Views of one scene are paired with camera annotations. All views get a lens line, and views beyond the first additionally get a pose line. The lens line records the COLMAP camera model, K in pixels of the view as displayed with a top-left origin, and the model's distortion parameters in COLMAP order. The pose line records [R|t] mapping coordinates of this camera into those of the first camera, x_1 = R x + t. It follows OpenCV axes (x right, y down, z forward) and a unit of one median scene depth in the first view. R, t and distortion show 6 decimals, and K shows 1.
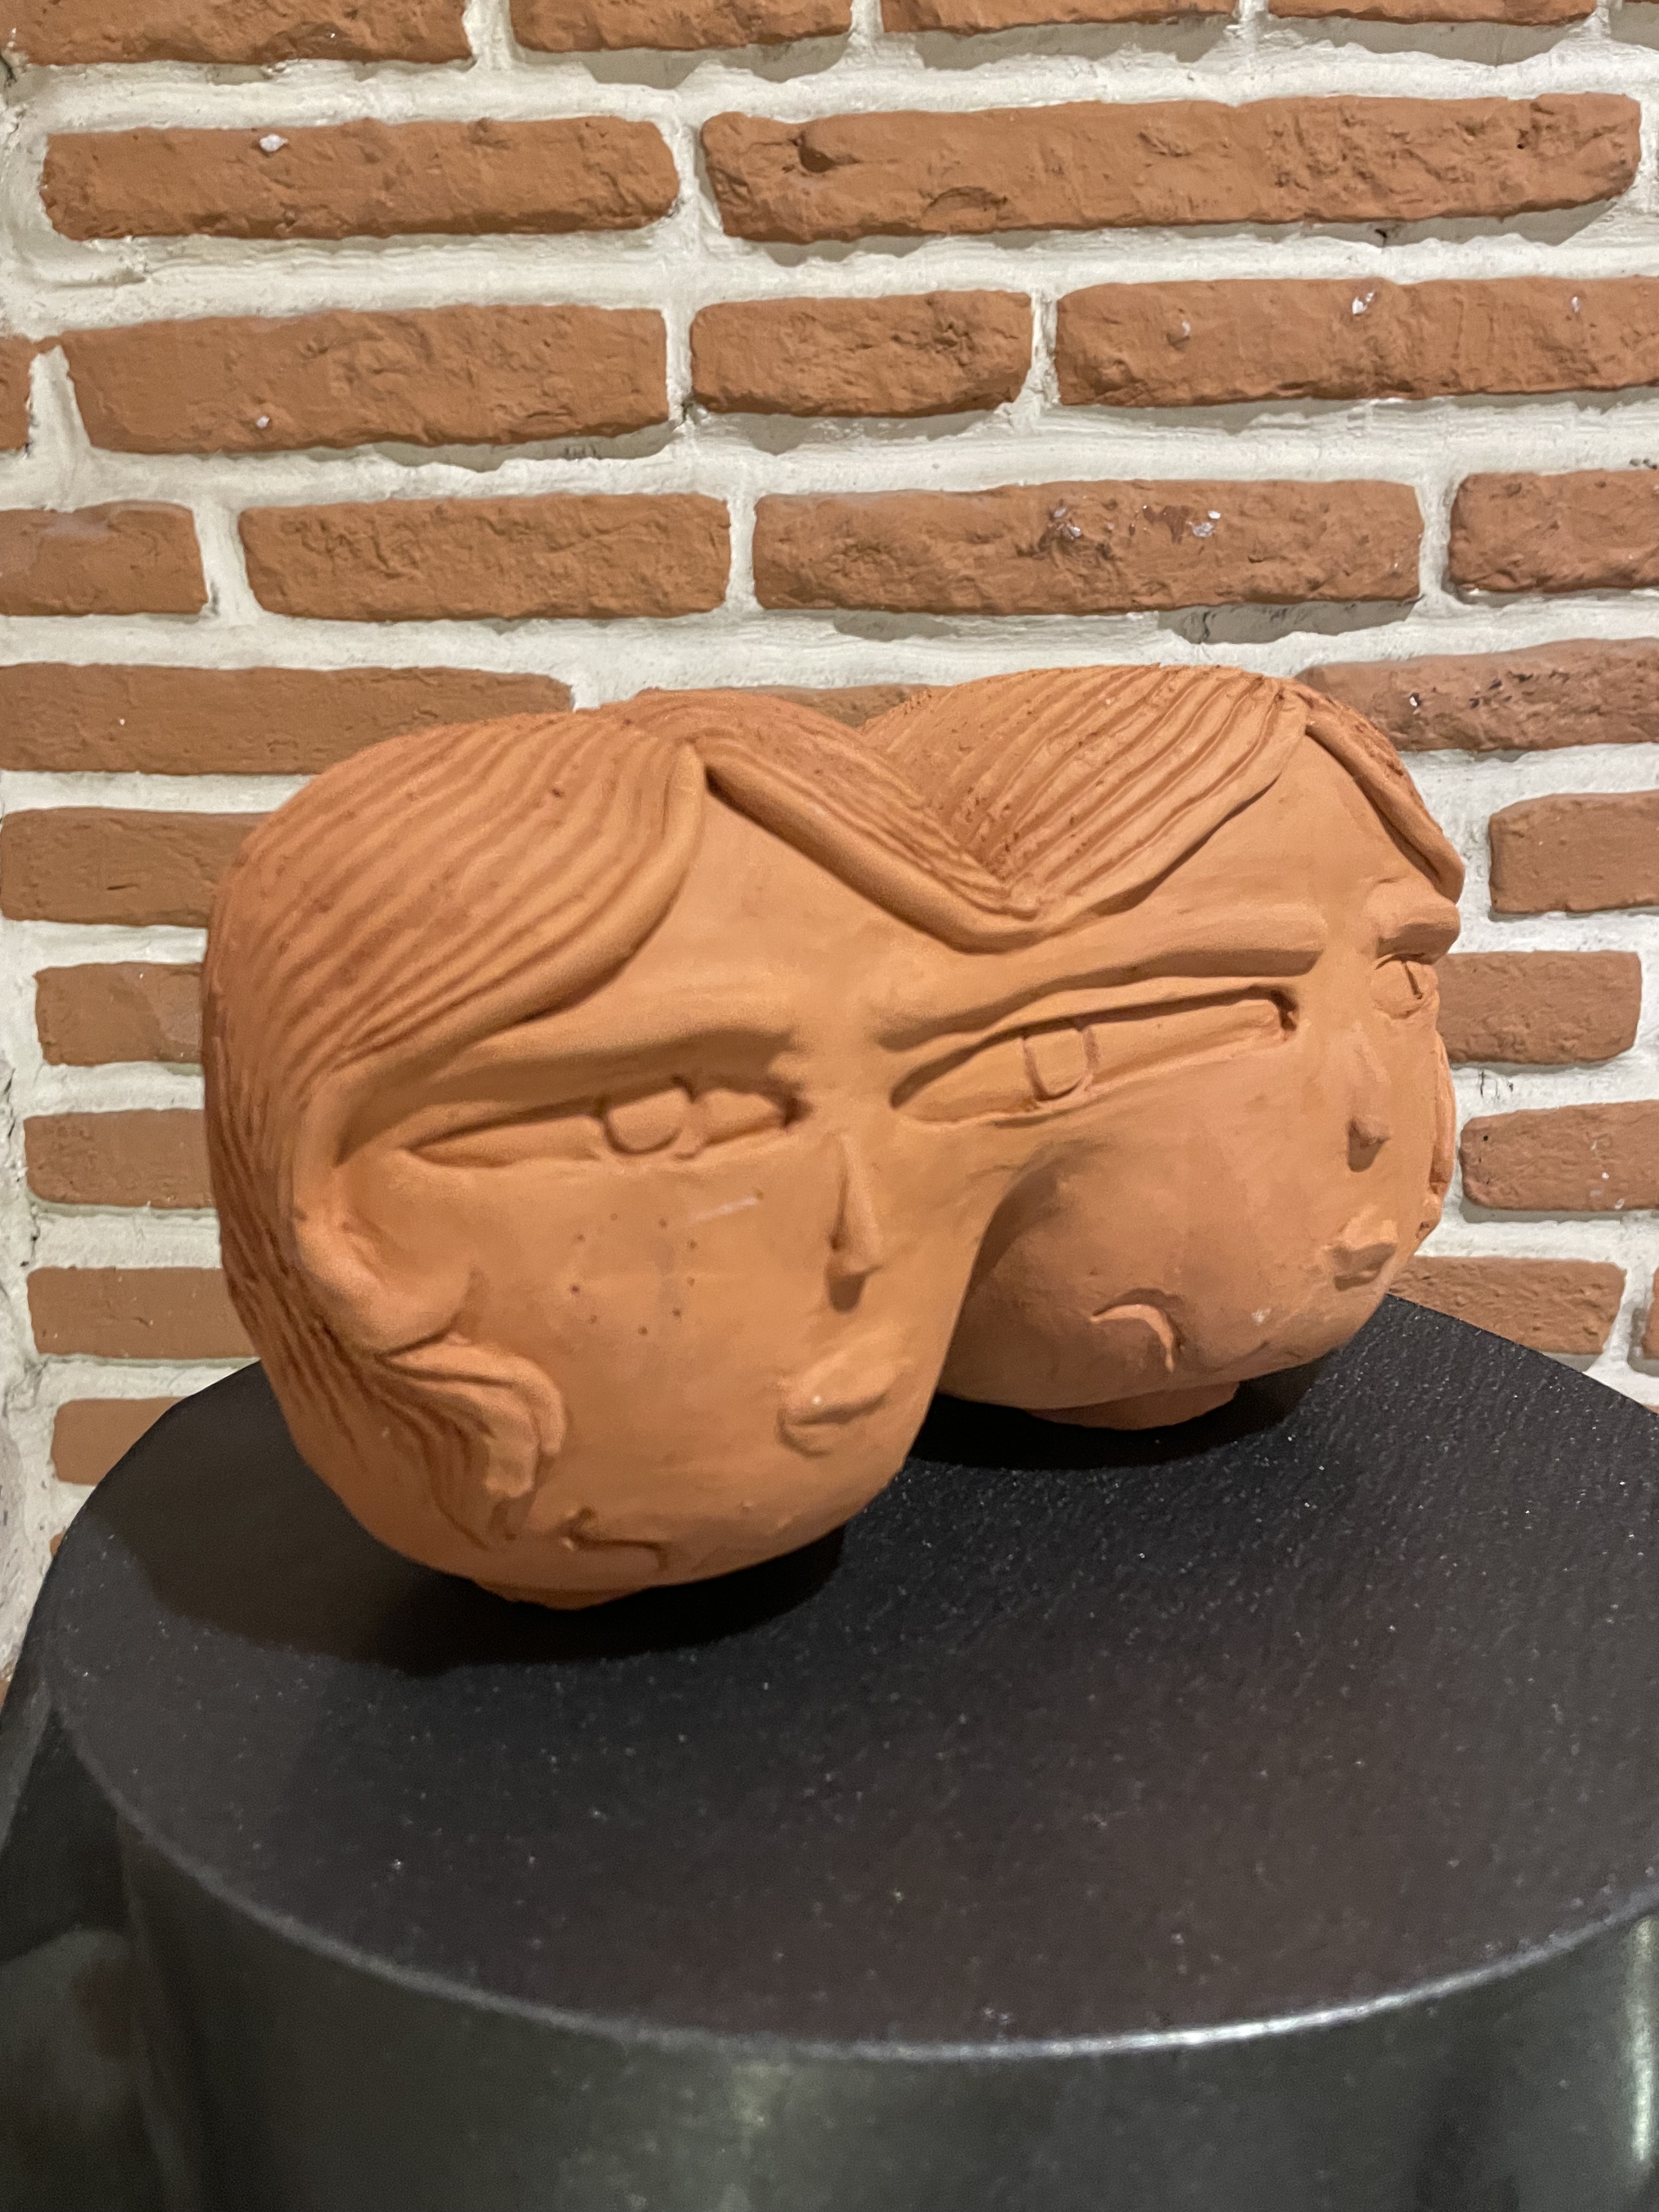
lens RADIAL K [[1695.9, 0, 832.8], [0, 1695.9, 1116.8], [0, 0, 1]] dist [-0.005176, -0.024876]
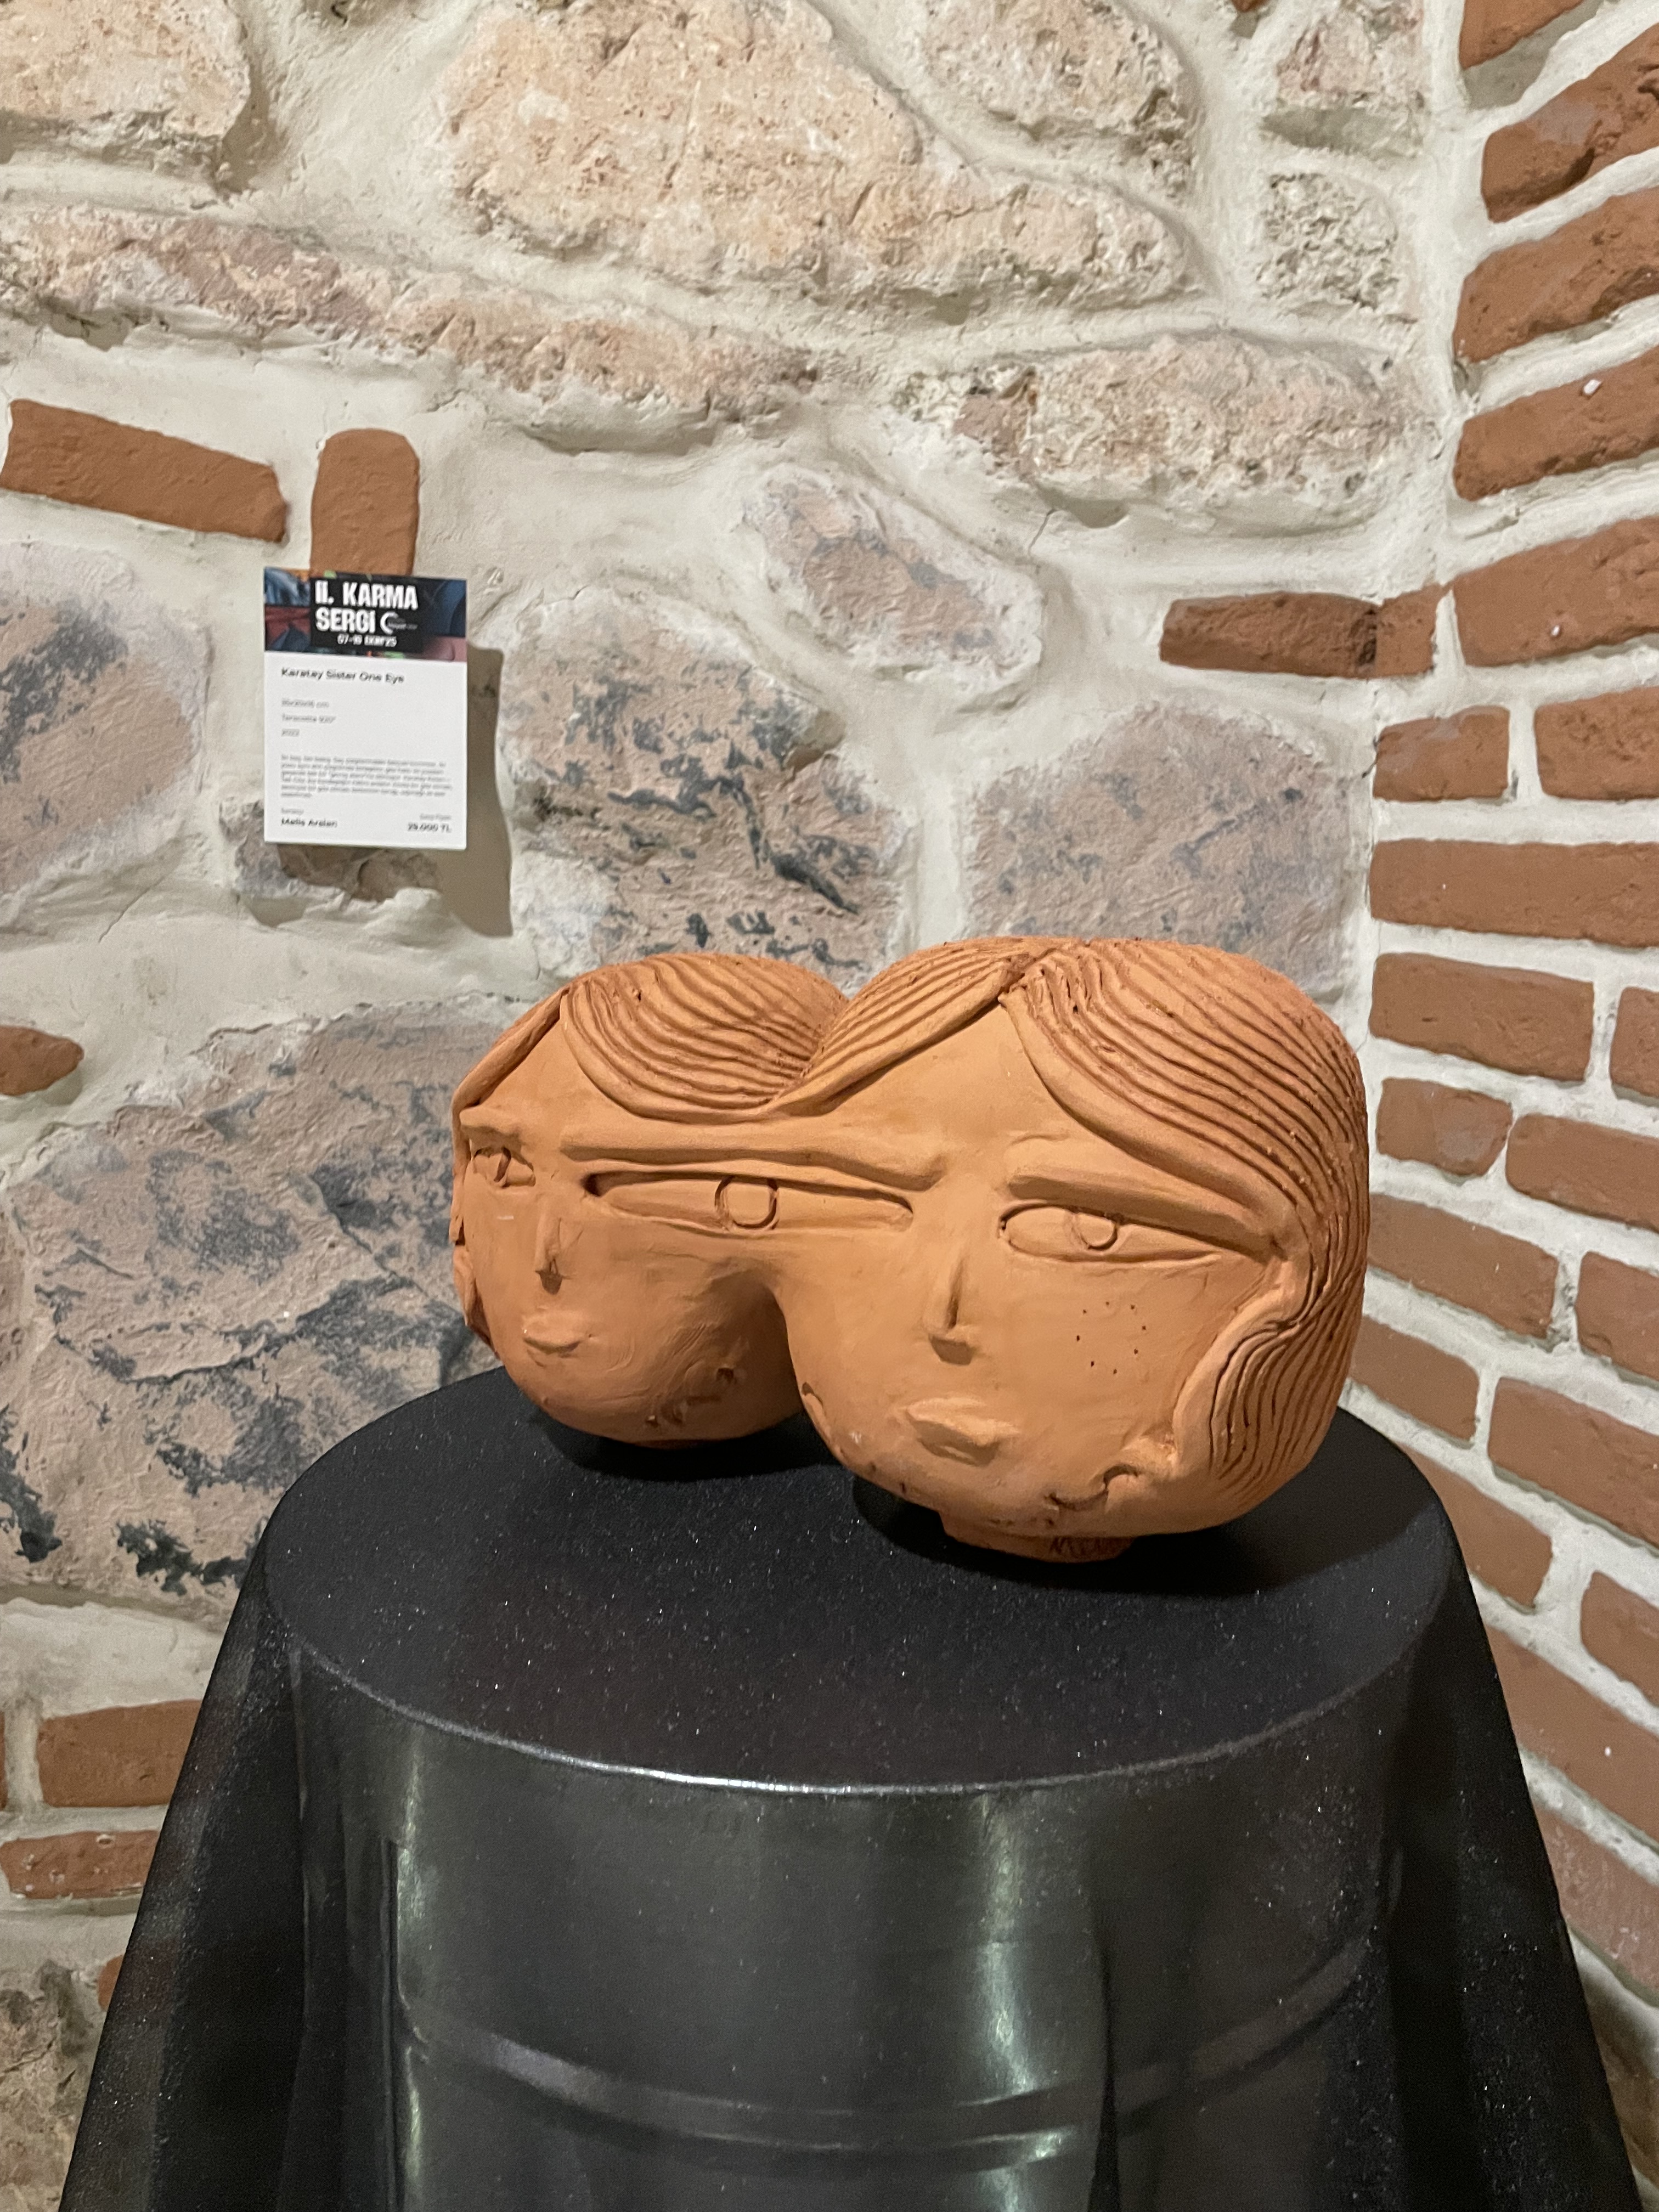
lens RADIAL K [[1695.9, 0, 833.0], [0, 1695.9, 1100.5], [0, 0, 1]] dist [-0.005176, -0.024876]
pose [[0.311540, 0.139126, -0.939993, 0.619262], [-0.186193, 0.978985, 0.083188, -0.103911], [0.931813, 0.149104, 0.330897, 0.212550]]
